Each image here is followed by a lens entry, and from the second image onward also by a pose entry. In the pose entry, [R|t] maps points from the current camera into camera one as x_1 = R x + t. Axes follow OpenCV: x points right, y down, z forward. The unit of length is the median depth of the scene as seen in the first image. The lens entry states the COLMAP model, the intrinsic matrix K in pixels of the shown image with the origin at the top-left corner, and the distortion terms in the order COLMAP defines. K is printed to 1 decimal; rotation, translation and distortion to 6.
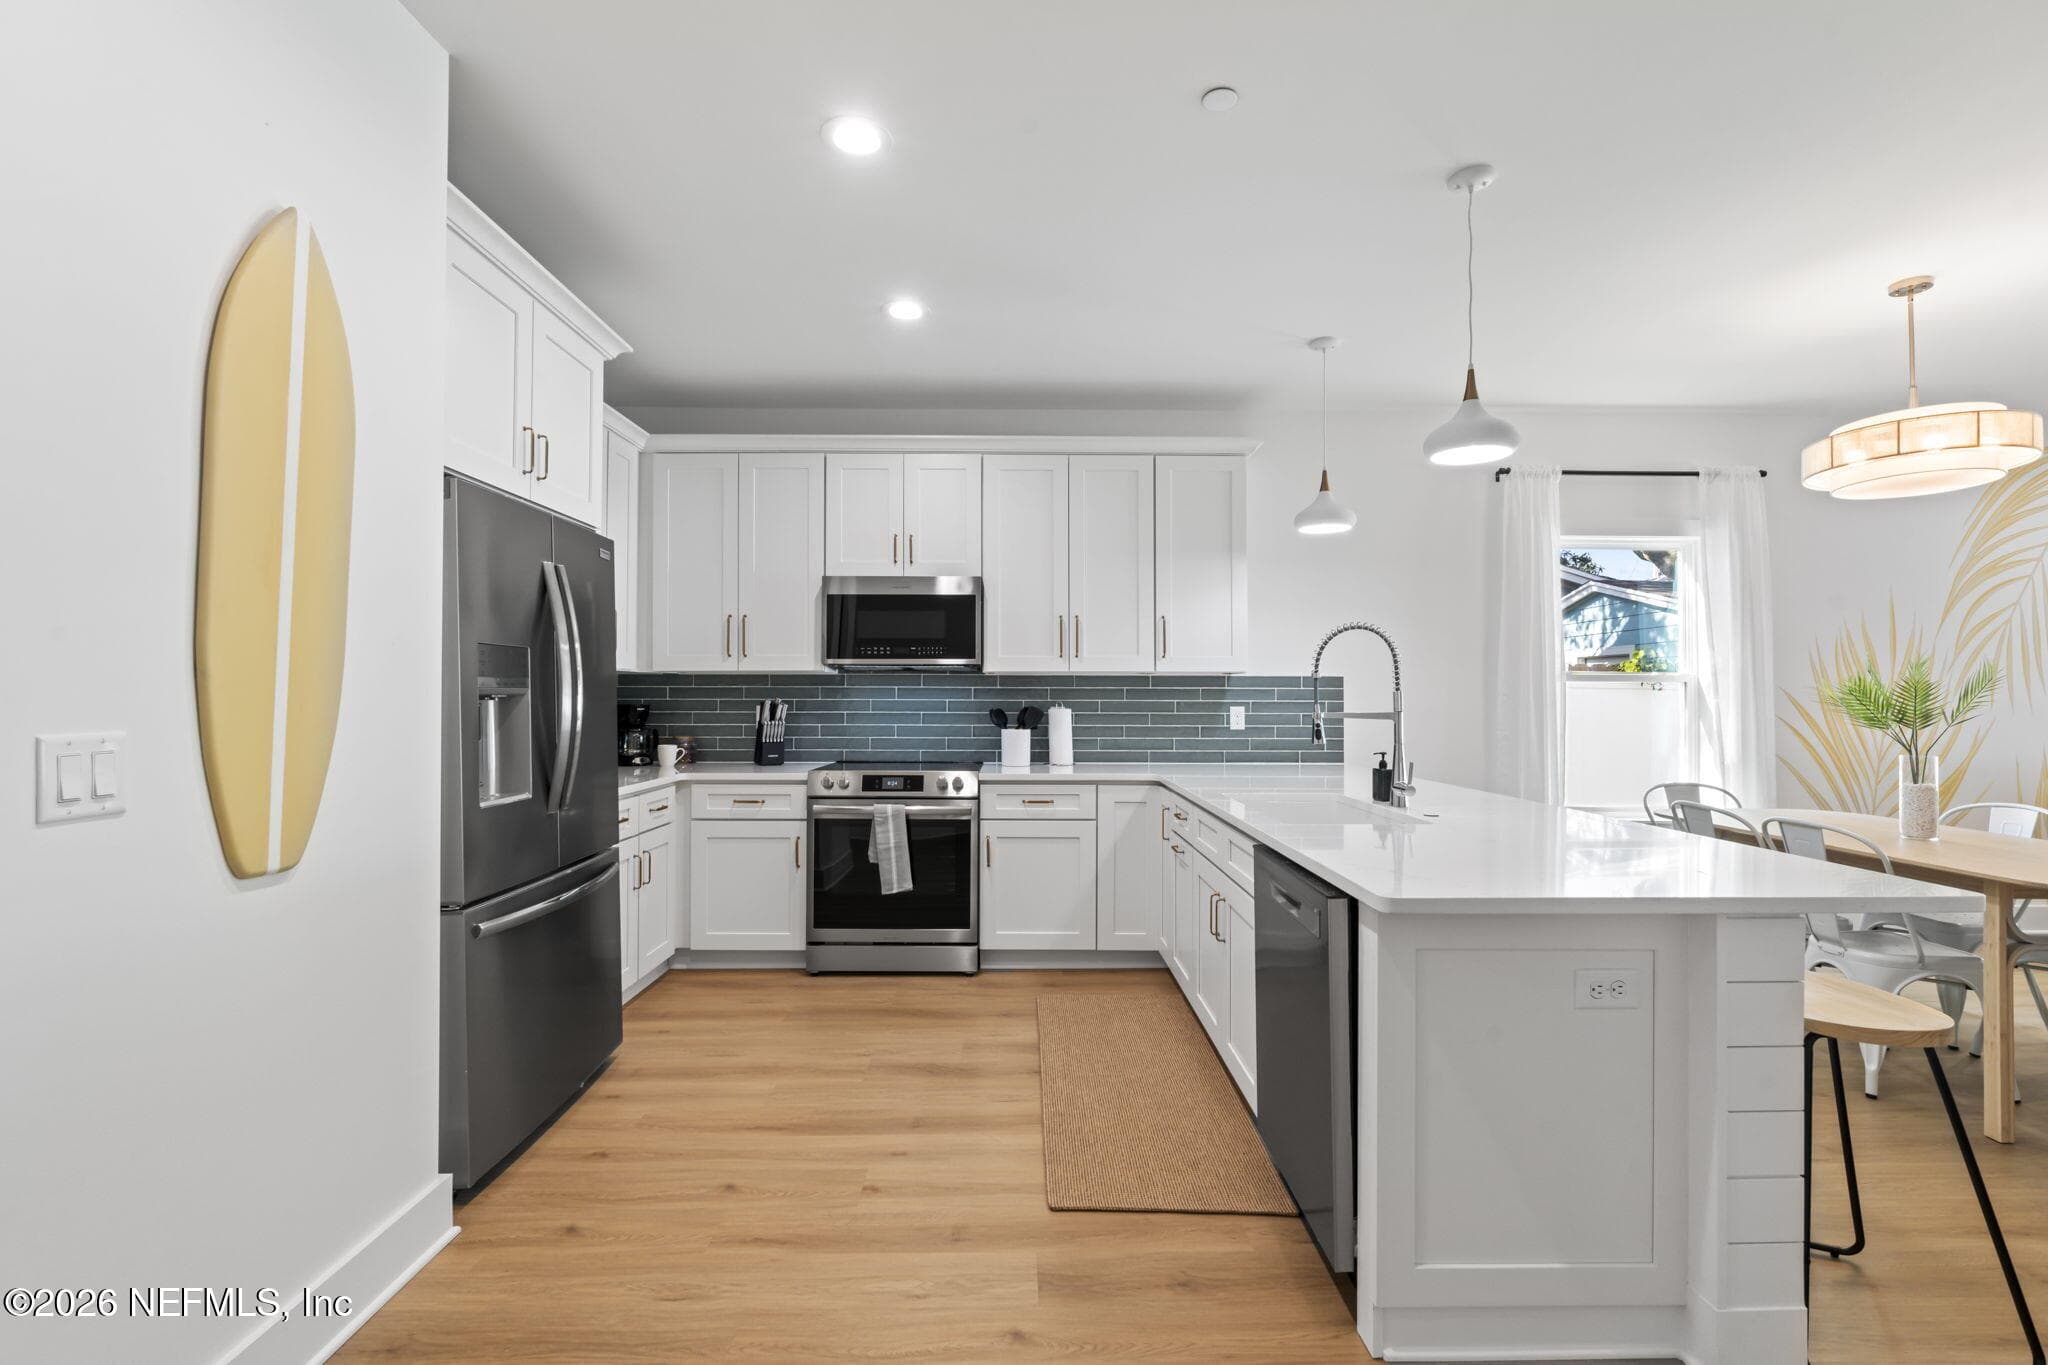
lens RADIAL K [[897.0, 0, 1023.3], [0, 897.0, 686.8], [0, 0, 1]] dist [-0.003148, 0.000067]
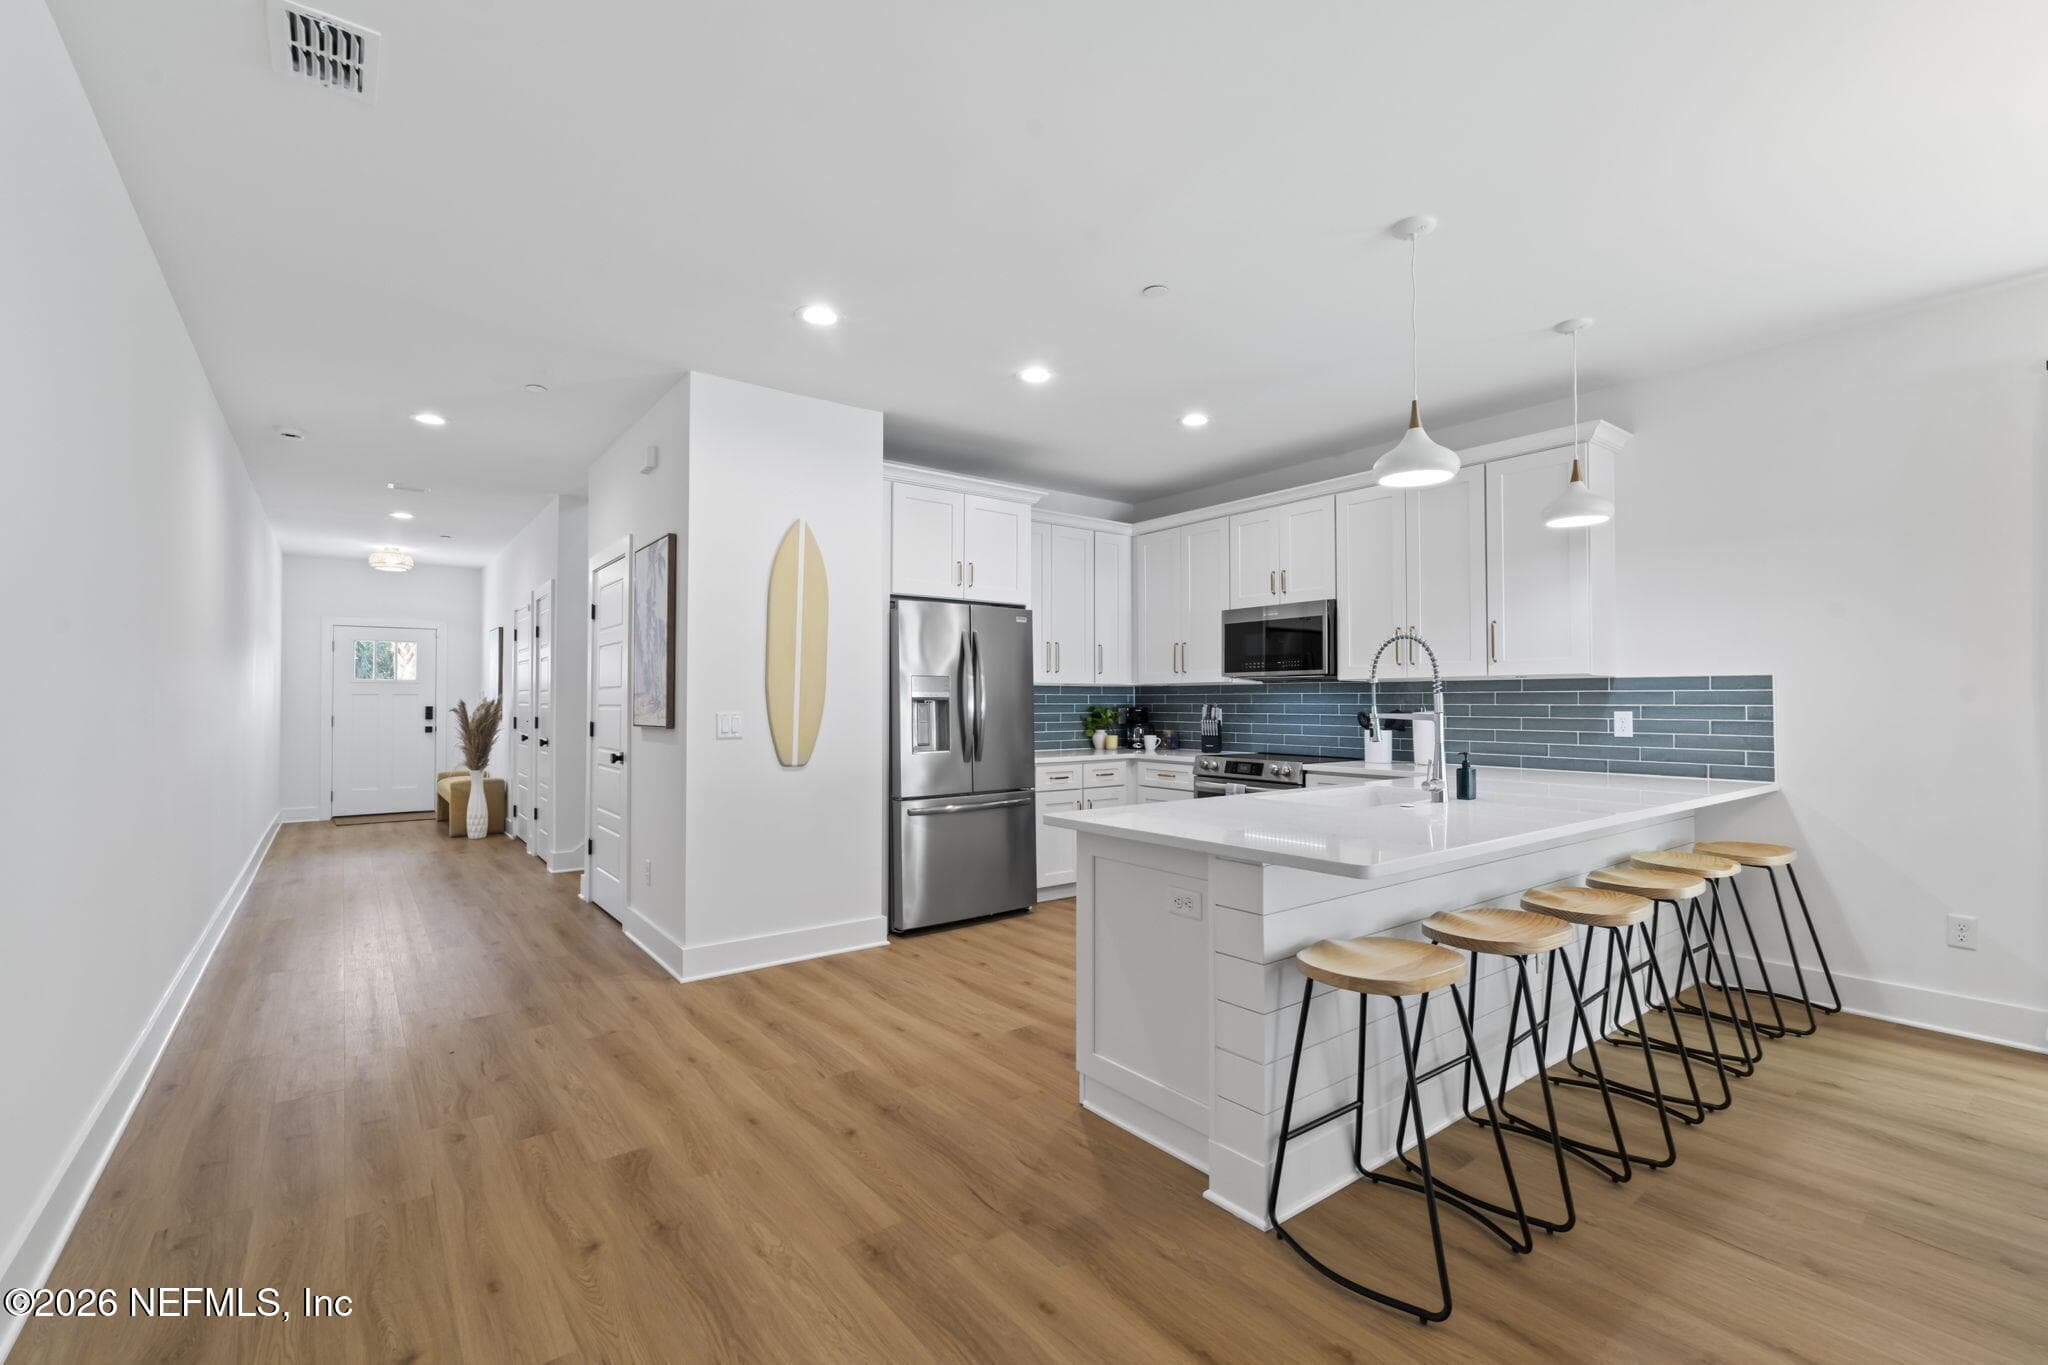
lens RADIAL K [[897.0, 0, 1023.3], [0, 897.0, 686.8], [0, 0, 1]] dist [-0.003148, 0.000067]
pose [[0.595842, -0.016165, -0.802939, 0.632347], [0.009668, 0.999869, -0.012955, 0.003326], [0.803043, -0.000044, 0.595921, -0.023574]]
